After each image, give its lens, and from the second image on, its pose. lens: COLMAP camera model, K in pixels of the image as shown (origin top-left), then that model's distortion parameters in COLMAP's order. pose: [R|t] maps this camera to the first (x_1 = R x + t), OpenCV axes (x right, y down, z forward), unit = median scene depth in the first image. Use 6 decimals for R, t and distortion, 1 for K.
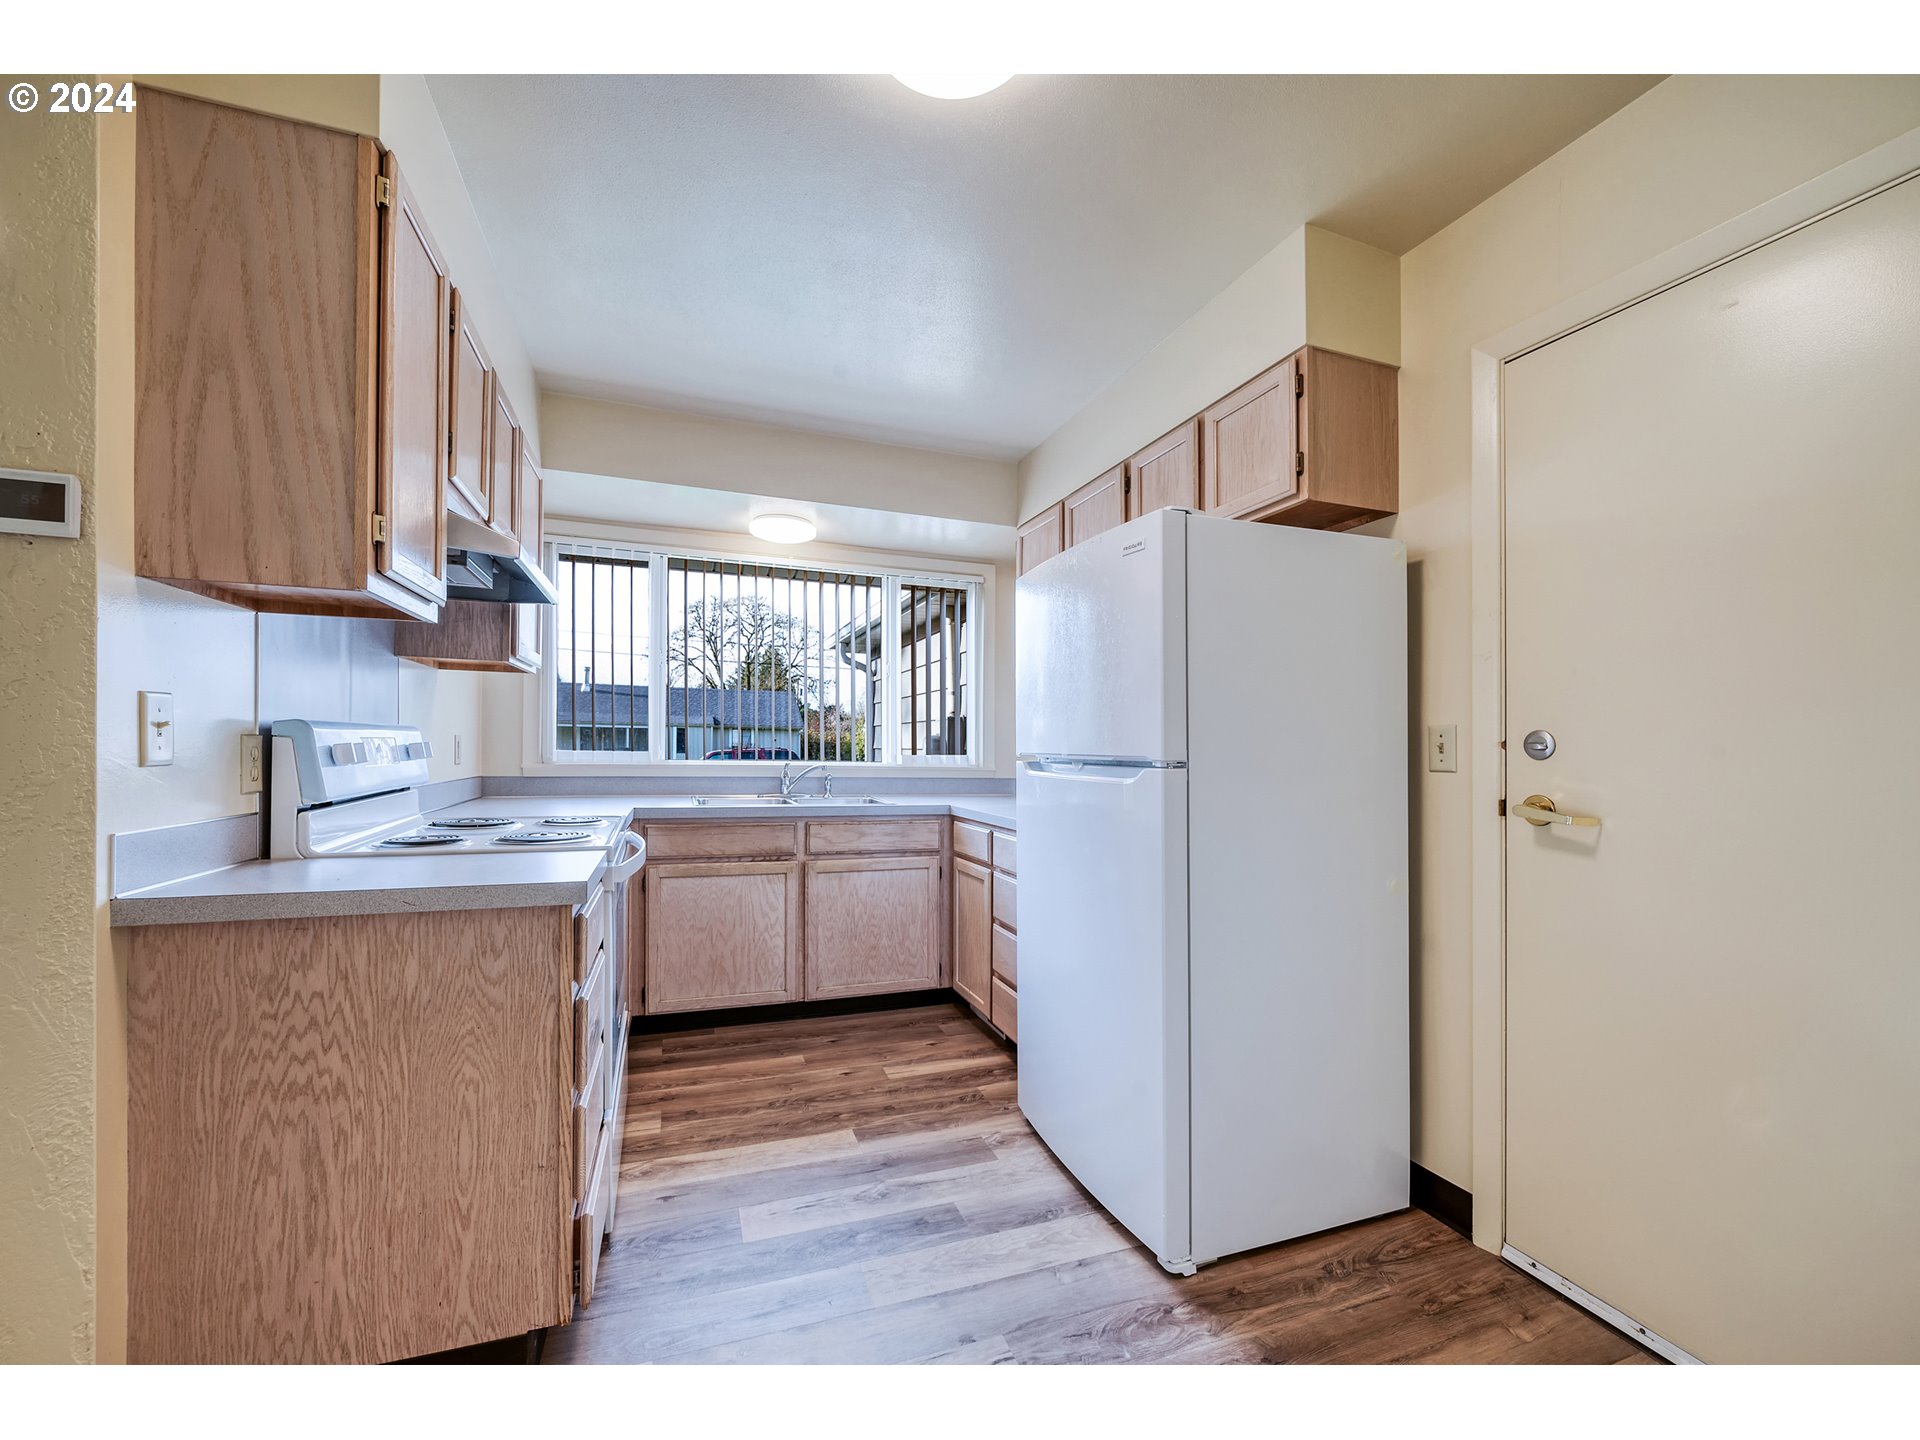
lens RADIAL K [[763.7, 0, 960.1], [0, 763.7, 744.8], [0, 0, 1]] dist [0.000832, 0.000143]
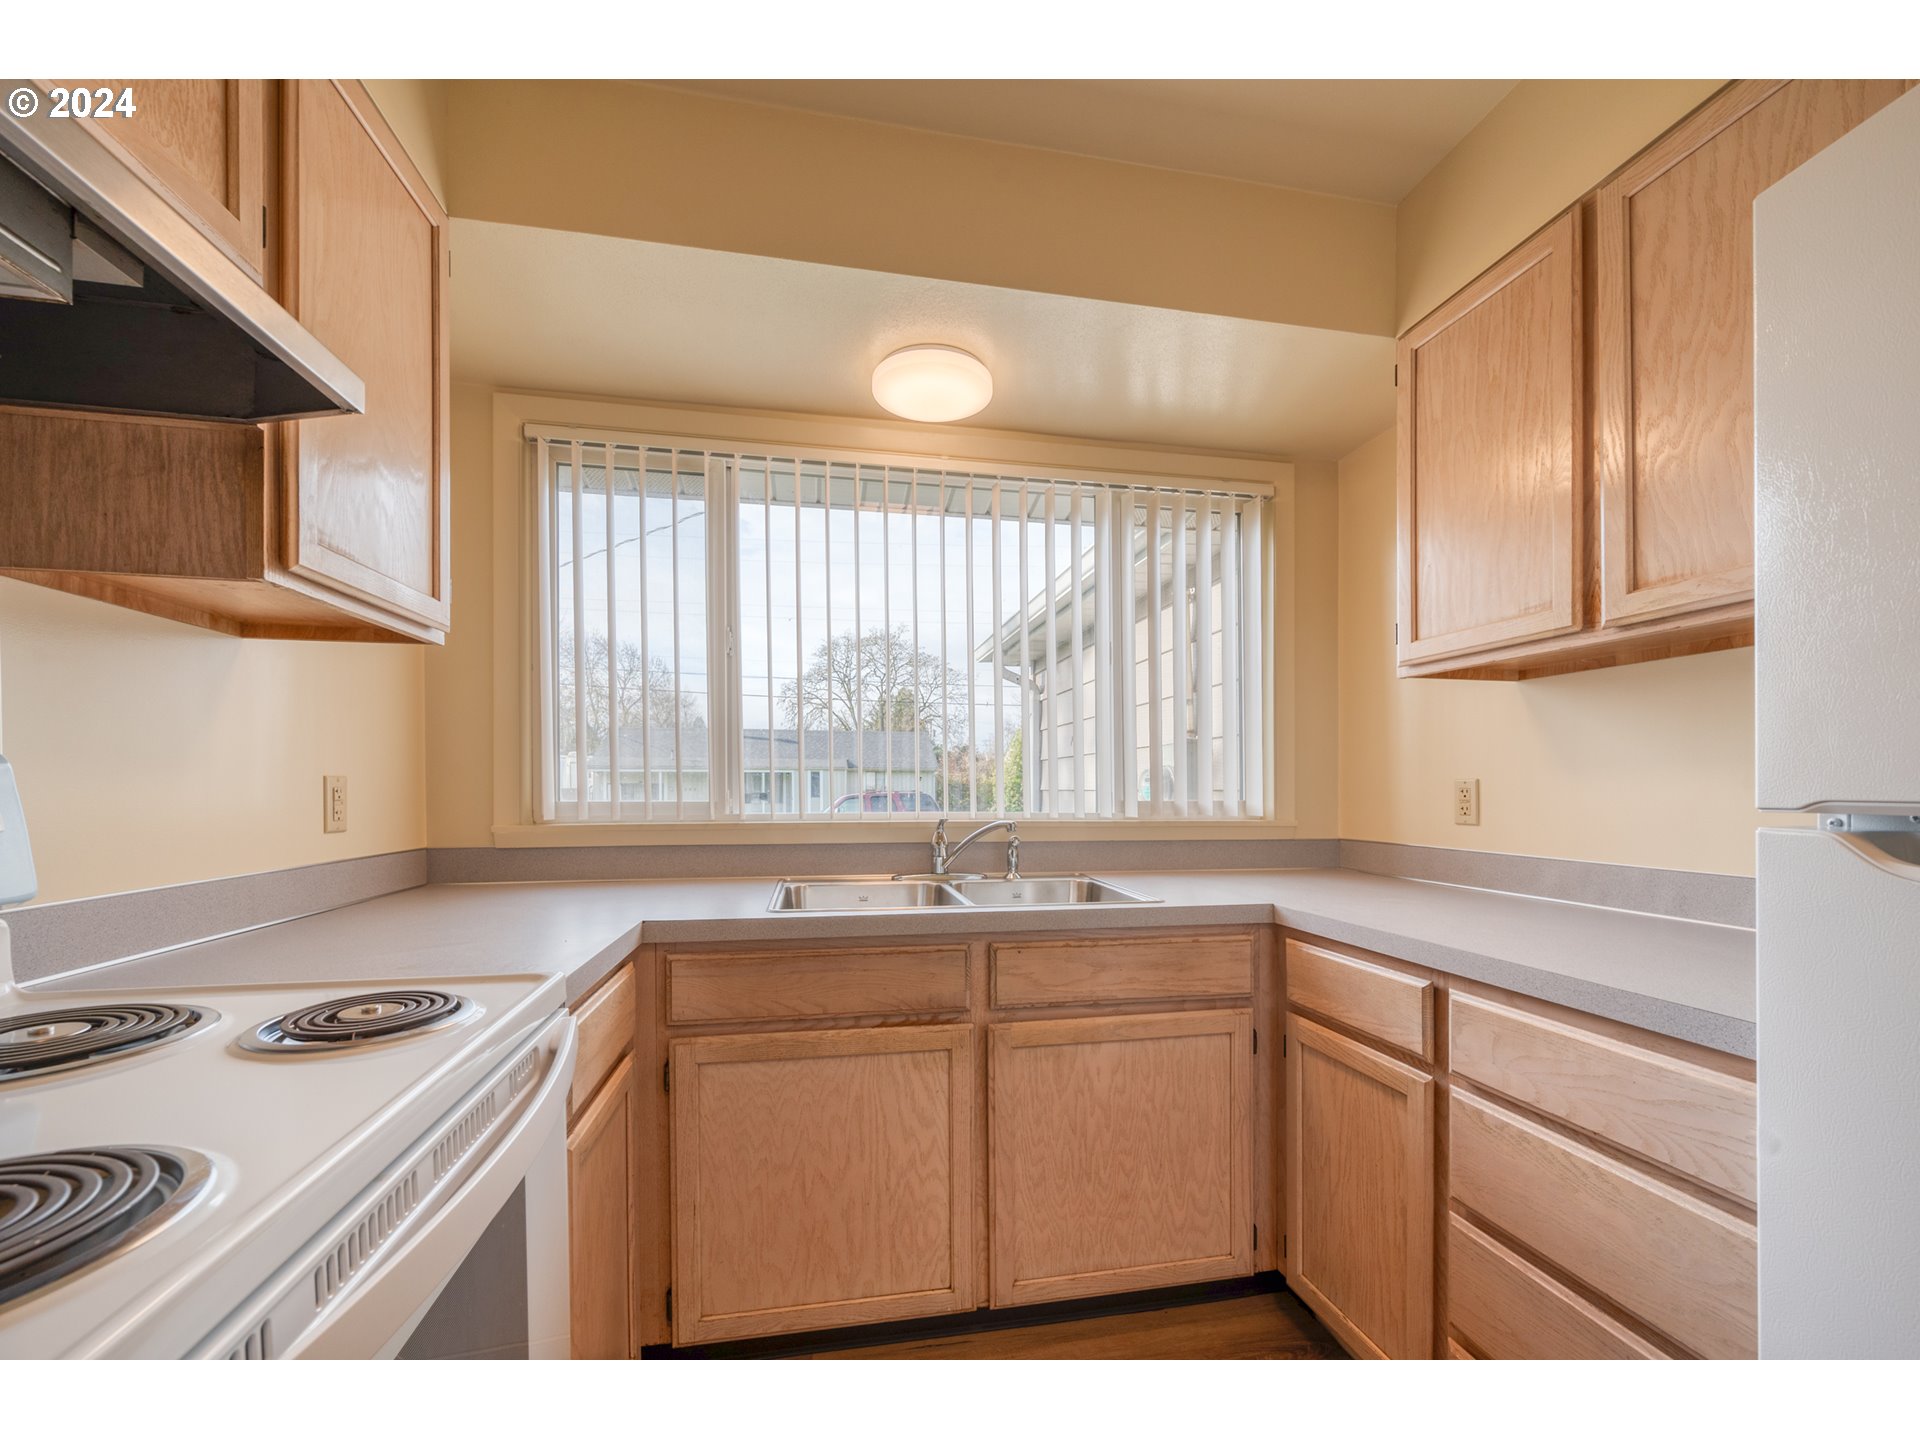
lens RADIAL K [[785.5, 0, 956.1], [0, 785.5, 751.6], [0, 0, 1]] dist [-0.000977, -0.000077]
pose [[0.984168, -0.022674, -0.175779, -0.128244], [0.014979, 0.998876, -0.044982, 0.000891], [0.176602, 0.041637, 0.983401, 0.486697]]
